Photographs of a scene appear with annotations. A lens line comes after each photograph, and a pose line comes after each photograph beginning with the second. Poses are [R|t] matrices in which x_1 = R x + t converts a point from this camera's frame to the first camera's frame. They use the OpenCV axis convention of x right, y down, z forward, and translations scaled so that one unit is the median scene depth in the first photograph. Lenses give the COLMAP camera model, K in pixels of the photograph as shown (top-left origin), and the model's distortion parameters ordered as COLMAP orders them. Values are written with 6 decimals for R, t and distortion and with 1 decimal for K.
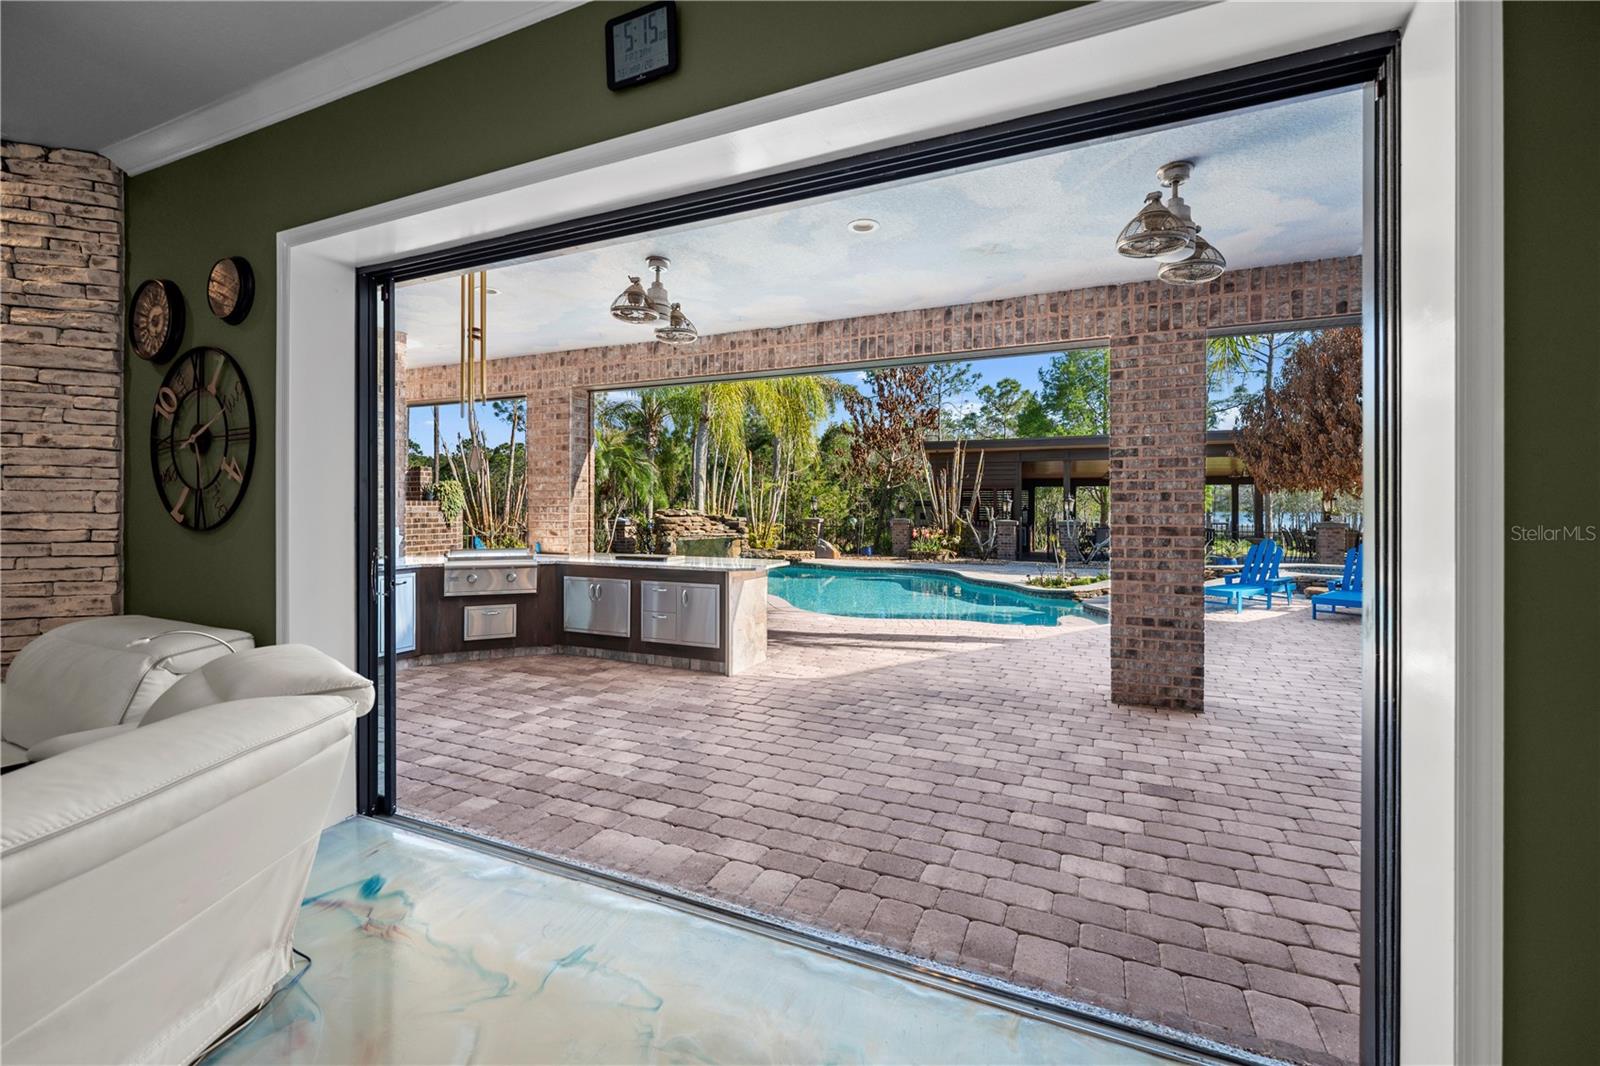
lens RADIAL K [[652.5, 0, 800.6], [0, 652.5, 520.8], [0, 0, 1]] dist [0.001592, -0.000292]
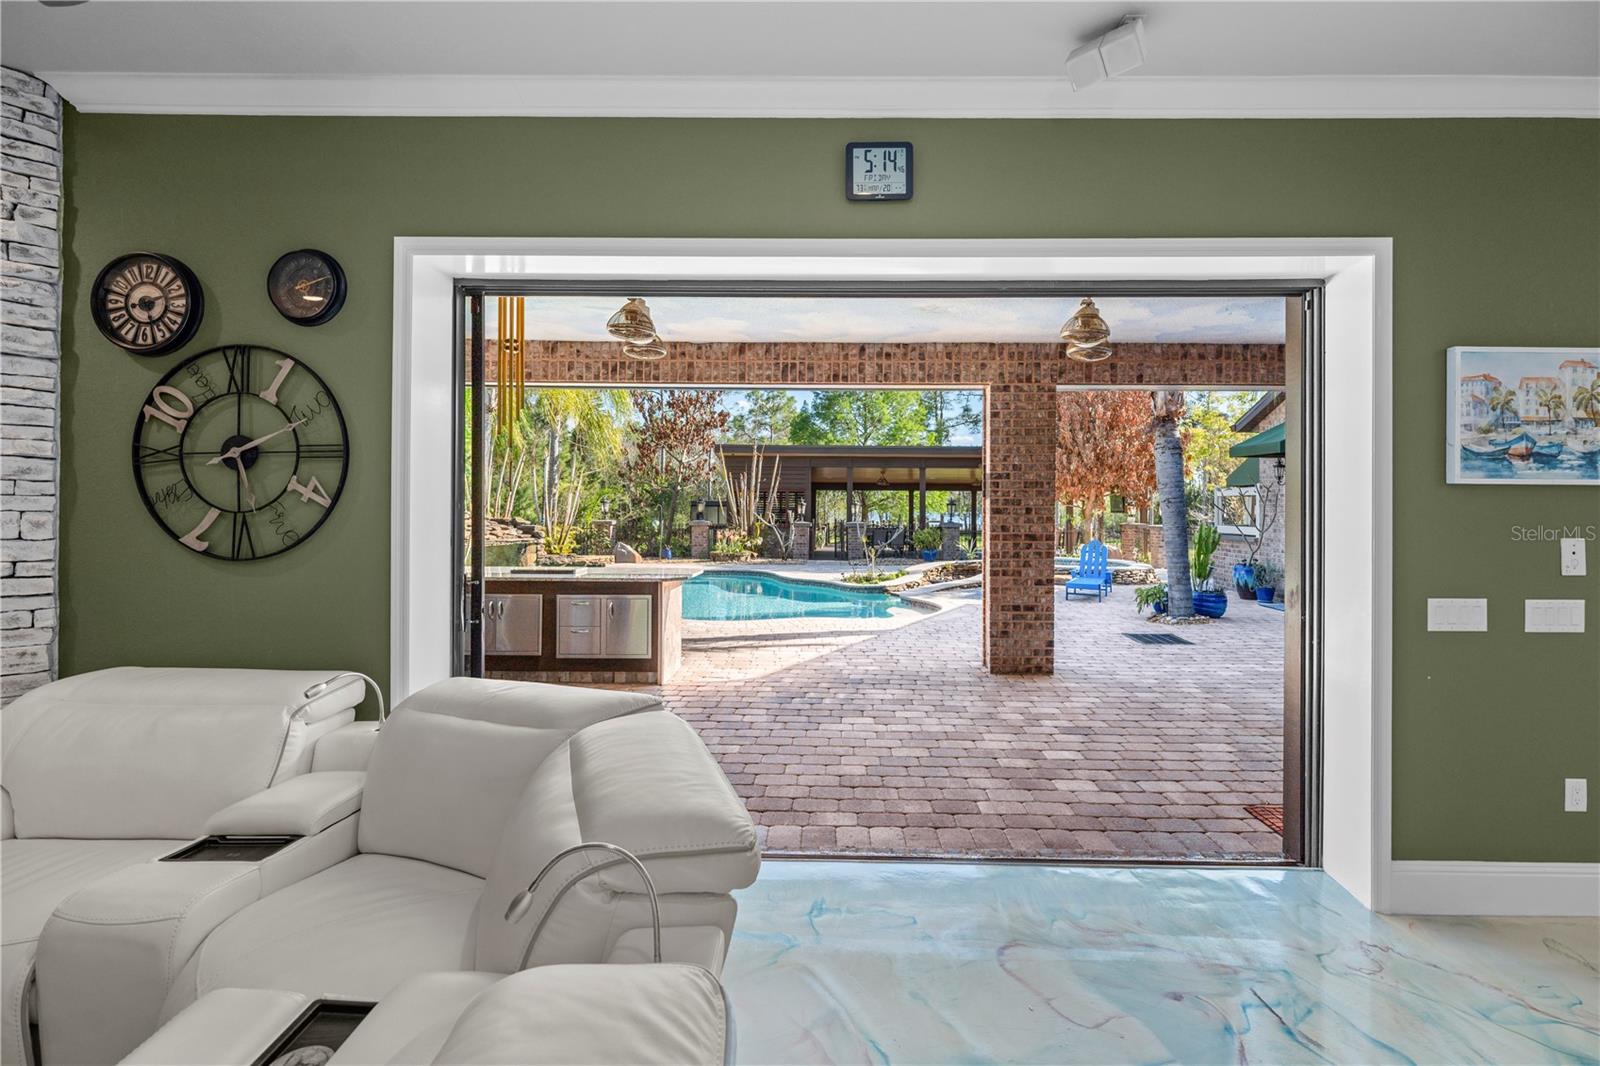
lens RADIAL K [[677.0, 0, 801.0], [0, 677.0, 517.9], [0, 0, 1]] dist [0.002820, -0.000829]
pose [[0.921251, -0.003035, 0.388956, -0.379675], [0.003391, 0.999994, -0.000229, -0.023993], [-0.388954, 0.001530, 0.921256, -0.063017]]
